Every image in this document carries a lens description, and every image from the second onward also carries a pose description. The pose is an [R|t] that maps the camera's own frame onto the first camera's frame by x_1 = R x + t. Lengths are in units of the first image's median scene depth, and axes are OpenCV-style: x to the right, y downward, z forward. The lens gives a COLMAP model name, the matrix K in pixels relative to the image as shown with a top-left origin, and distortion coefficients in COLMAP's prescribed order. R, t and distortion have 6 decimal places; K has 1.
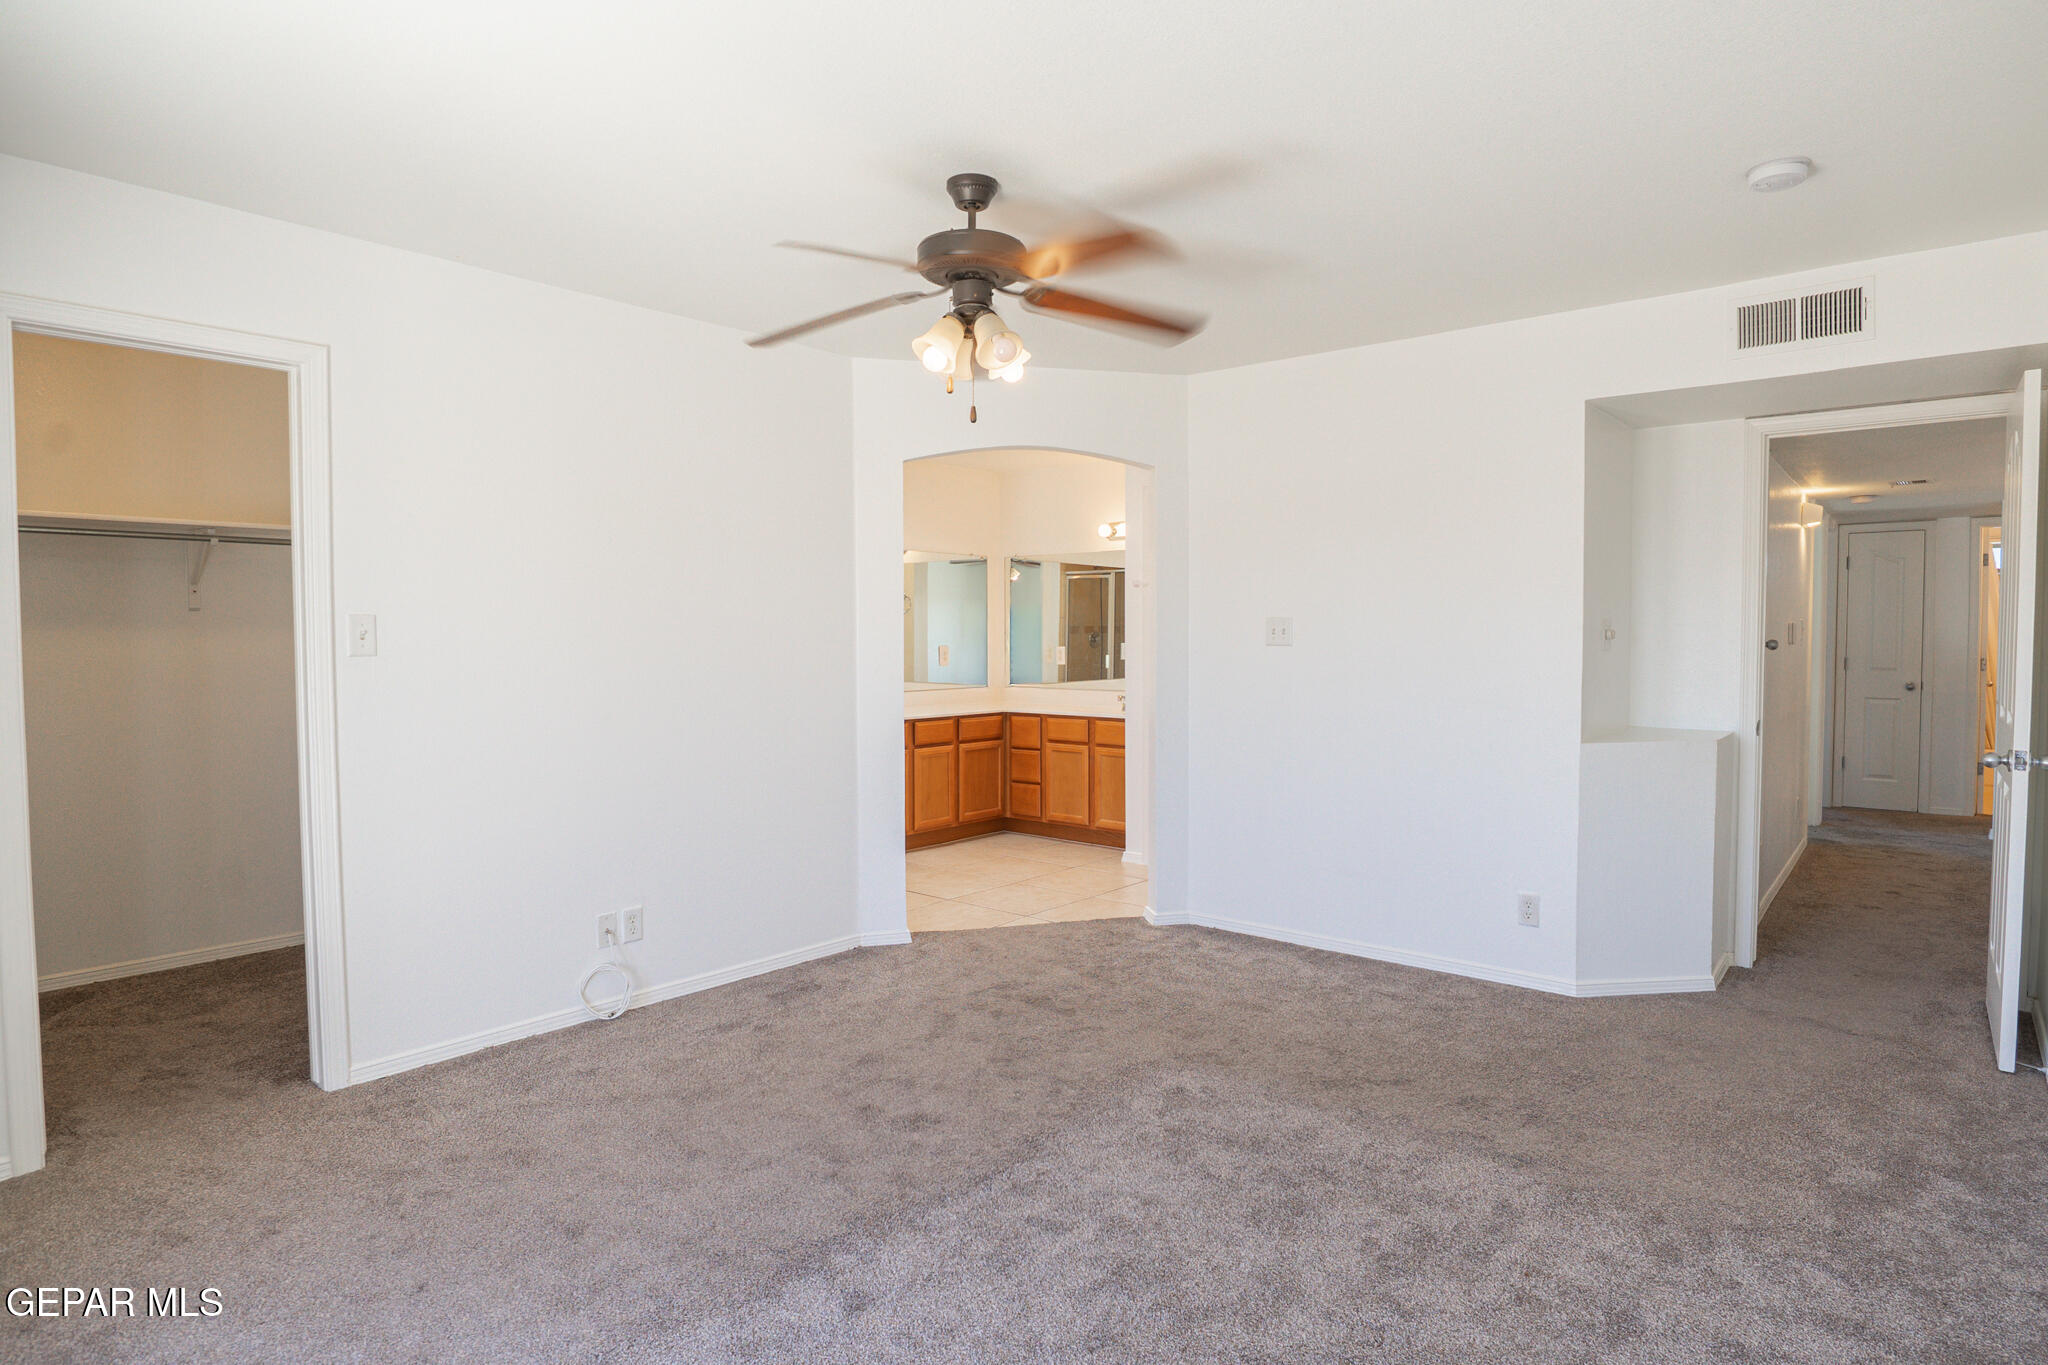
lens RADIAL K [[1107.9, 0, 1035.3], [0, 1107.9, 673.9], [0, 0, 1]] dist [-0.050146, 0.015896]
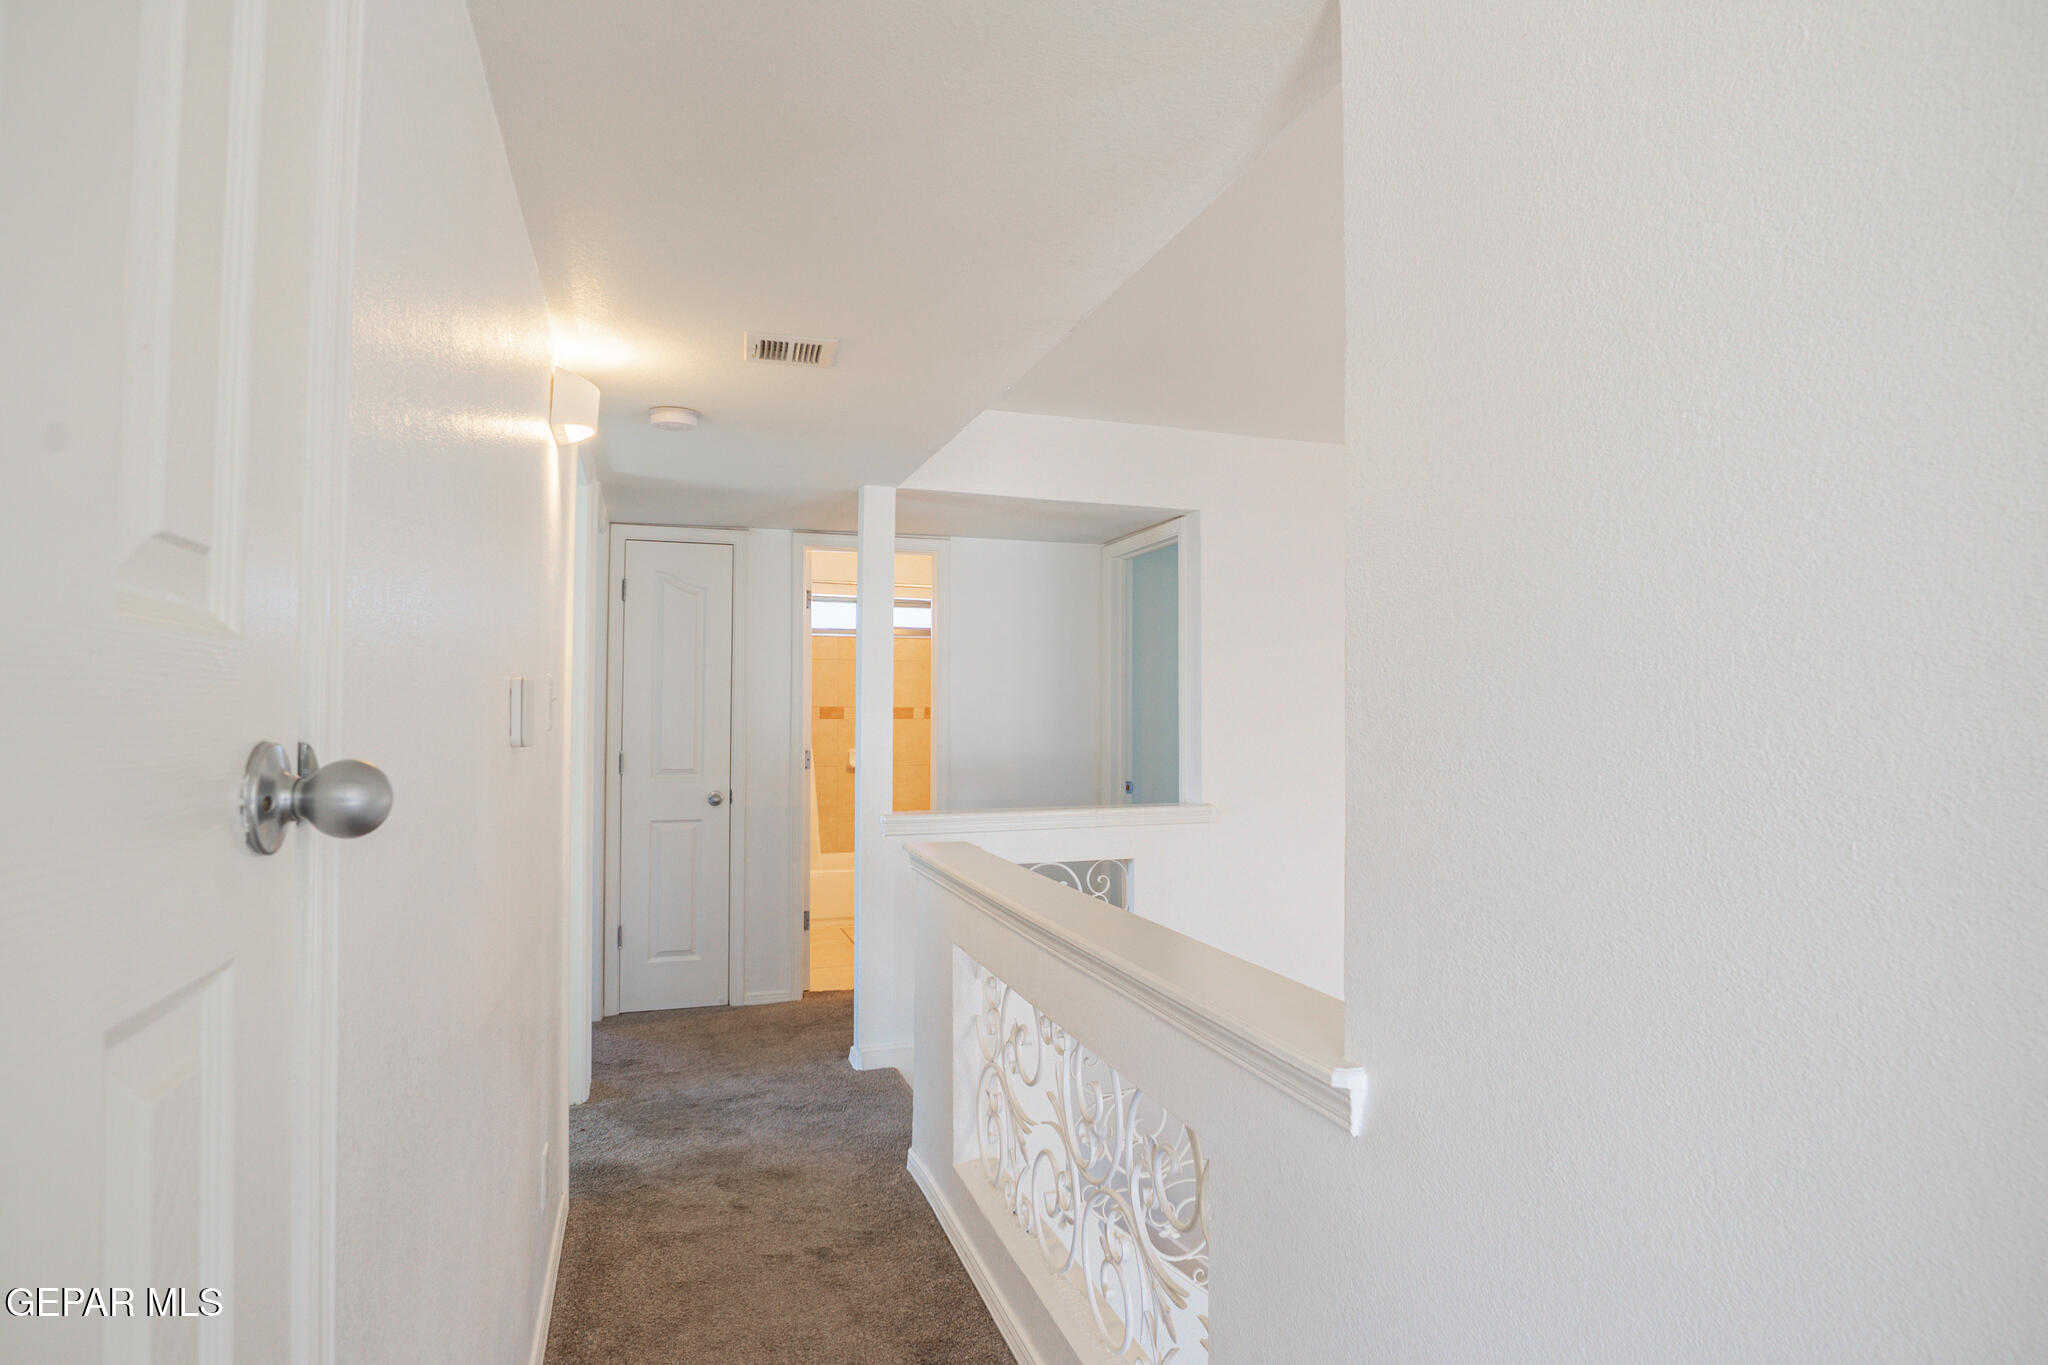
lens RADIAL K [[1107.9, 0, 1035.3], [0, 1107.9, 673.9], [0, 0, 1]] dist [-0.050146, 0.015896]
pose [[0.515414, 0.029290, 0.856441, 0.371979], [0.029653, 0.998208, -0.051984, -0.021023], [-0.856428, 0.052189, 0.513621, 0.525437]]
